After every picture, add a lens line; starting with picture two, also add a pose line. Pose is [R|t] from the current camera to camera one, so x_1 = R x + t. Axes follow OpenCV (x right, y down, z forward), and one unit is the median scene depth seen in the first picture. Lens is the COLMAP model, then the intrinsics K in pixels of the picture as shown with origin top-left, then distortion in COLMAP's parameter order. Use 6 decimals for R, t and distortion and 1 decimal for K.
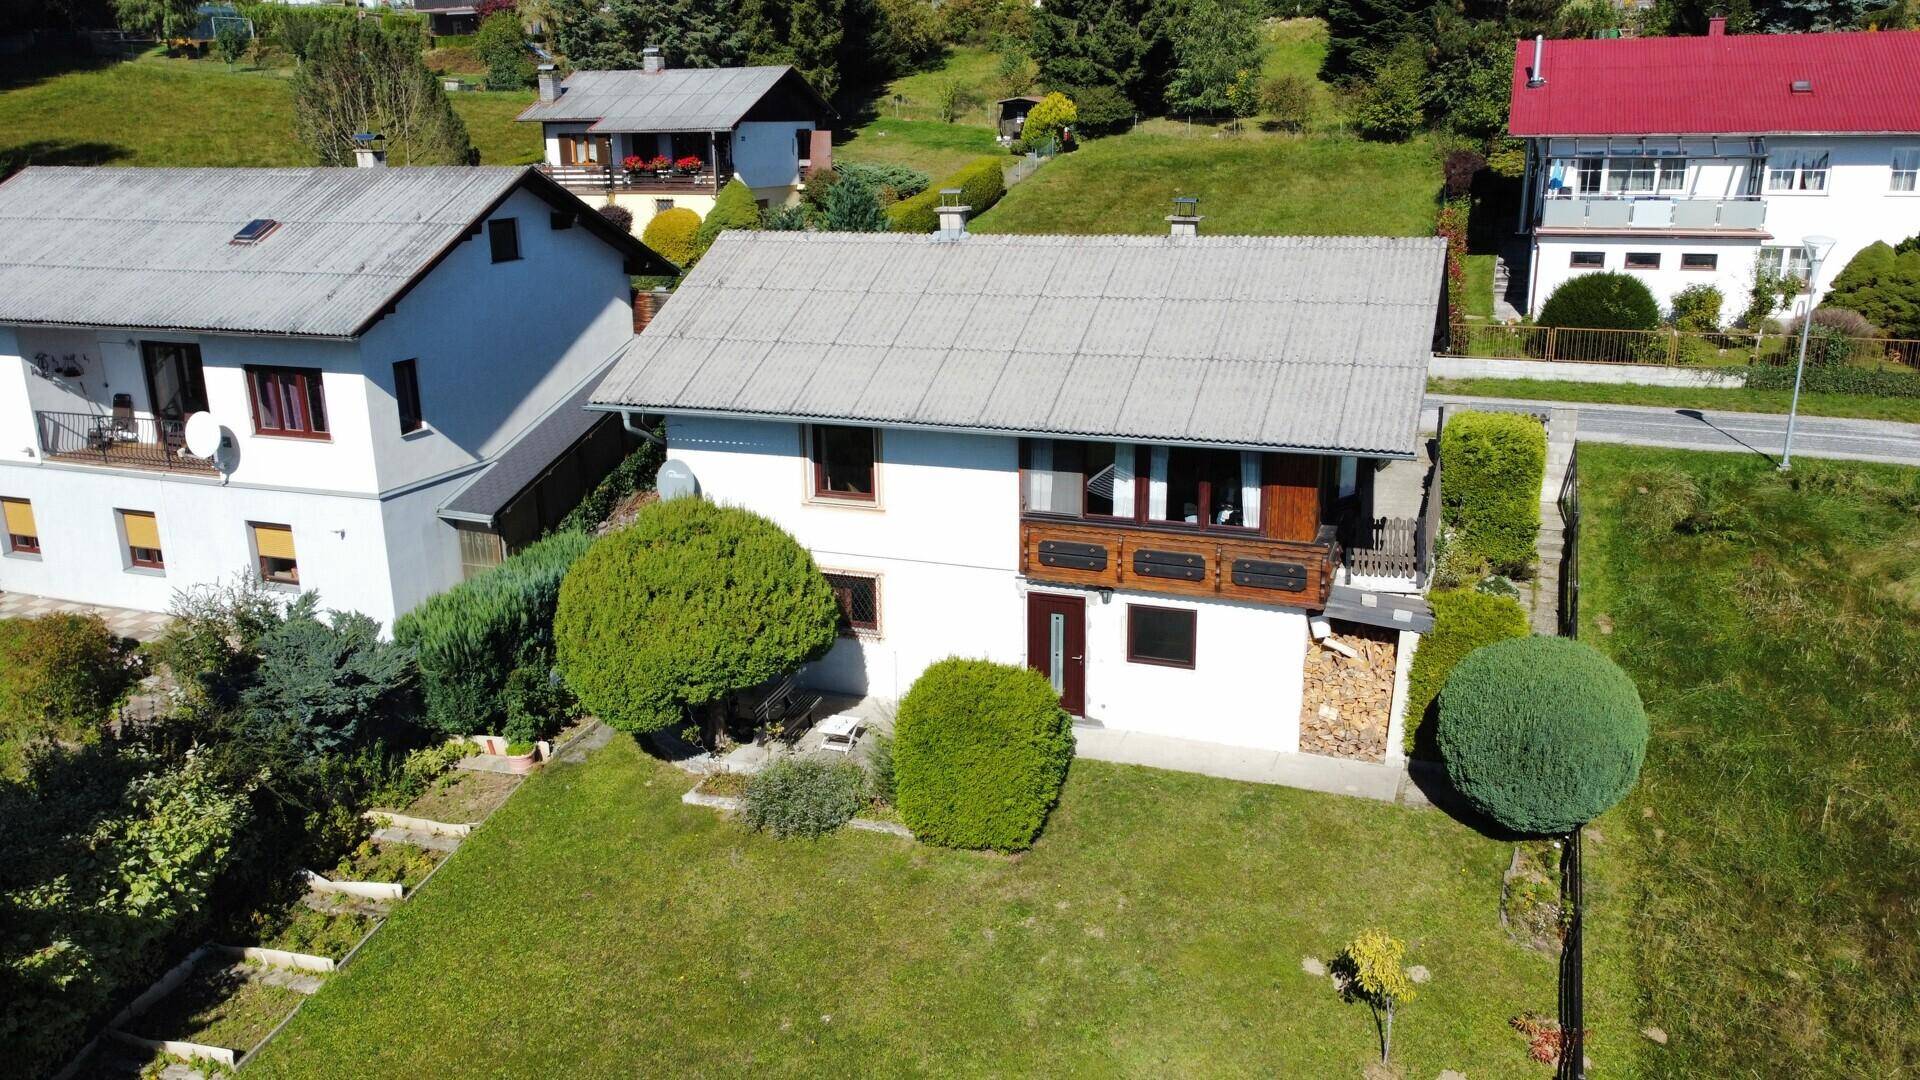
lens RADIAL K [[1439.6, 0, 960.0], [0, 1439.6, 540.0], [0, 0, 1]] dist [0.001540, -0.002153]
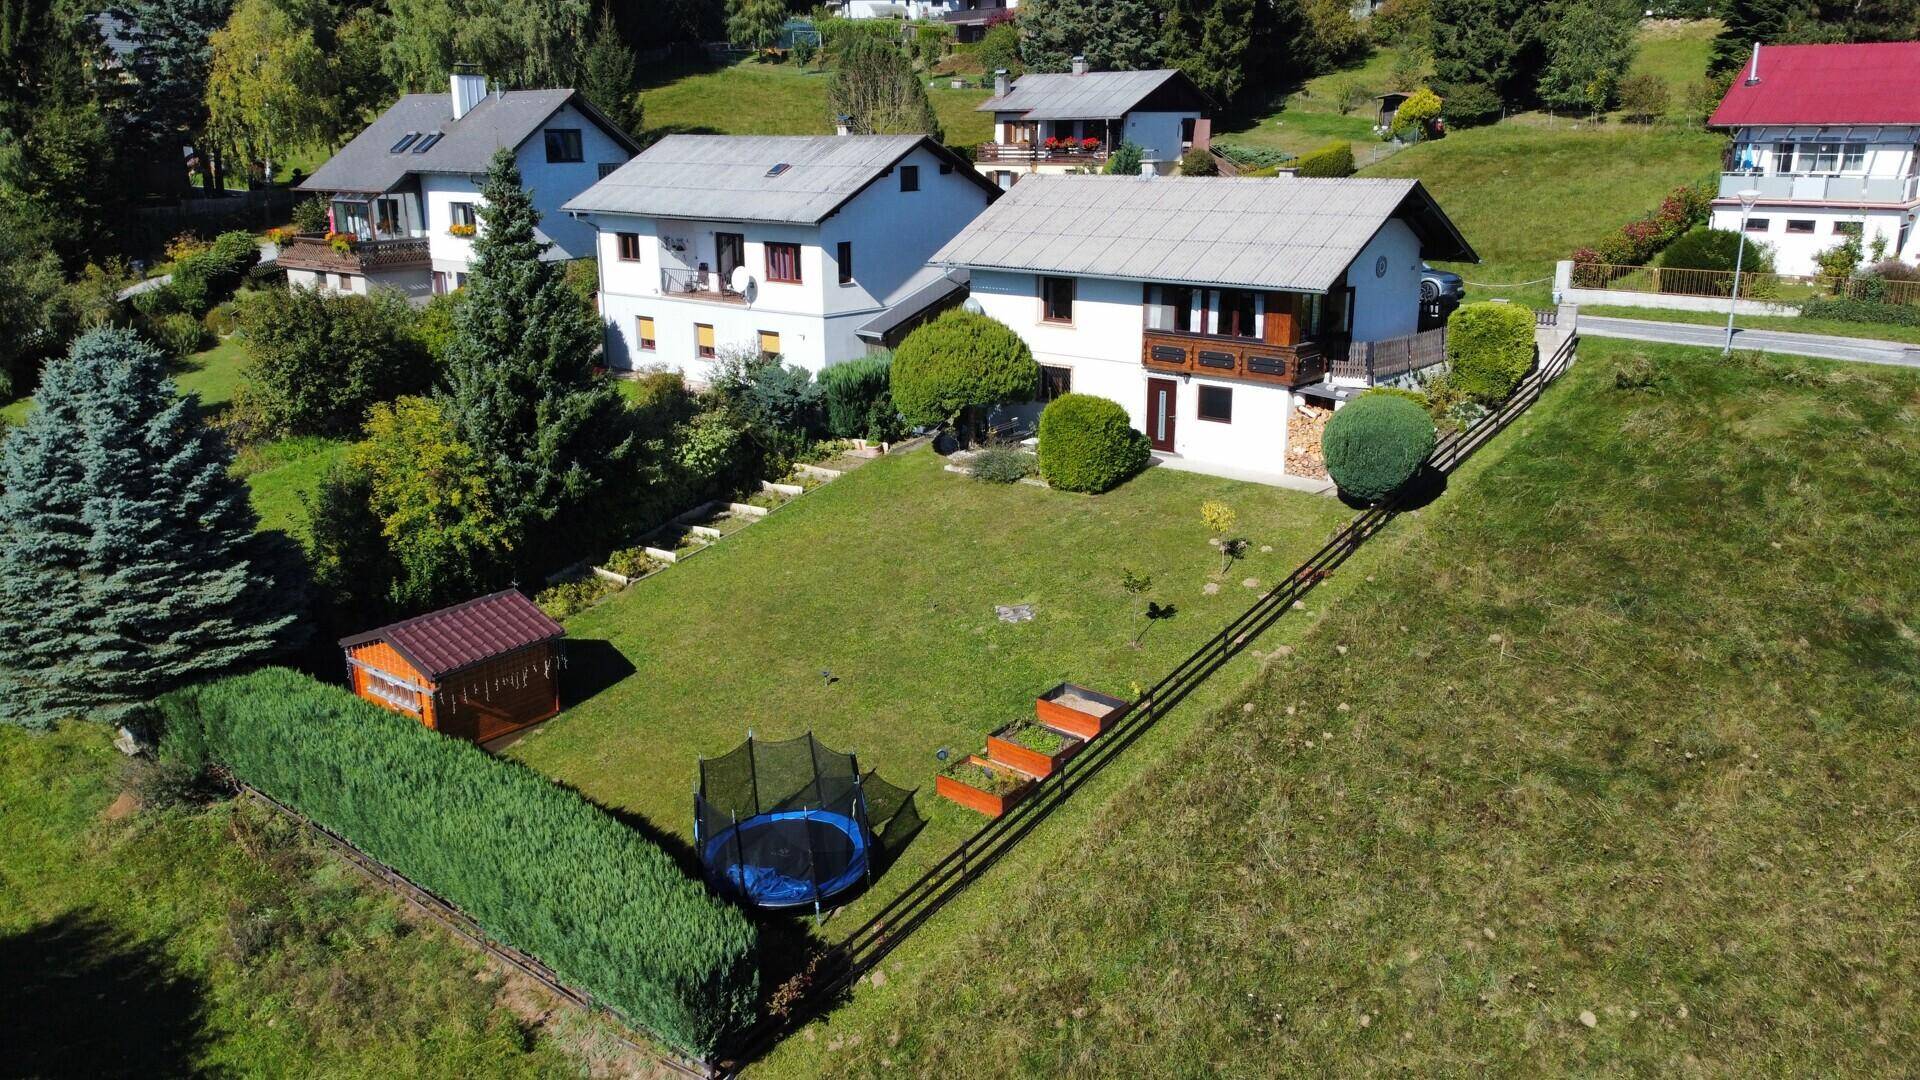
lens RADIAL K [[1455.1, 0, 960.0], [0, 1455.1, 540.0], [0, 0, 1]] dist [-0.006133, -0.001687]
pose [[0.937269, 0.100724, -0.333740, 0.359476], [-0.100584, 0.994770, 0.017747, 0.182167], [0.333782, 0.016935, 0.942498, -0.599082]]
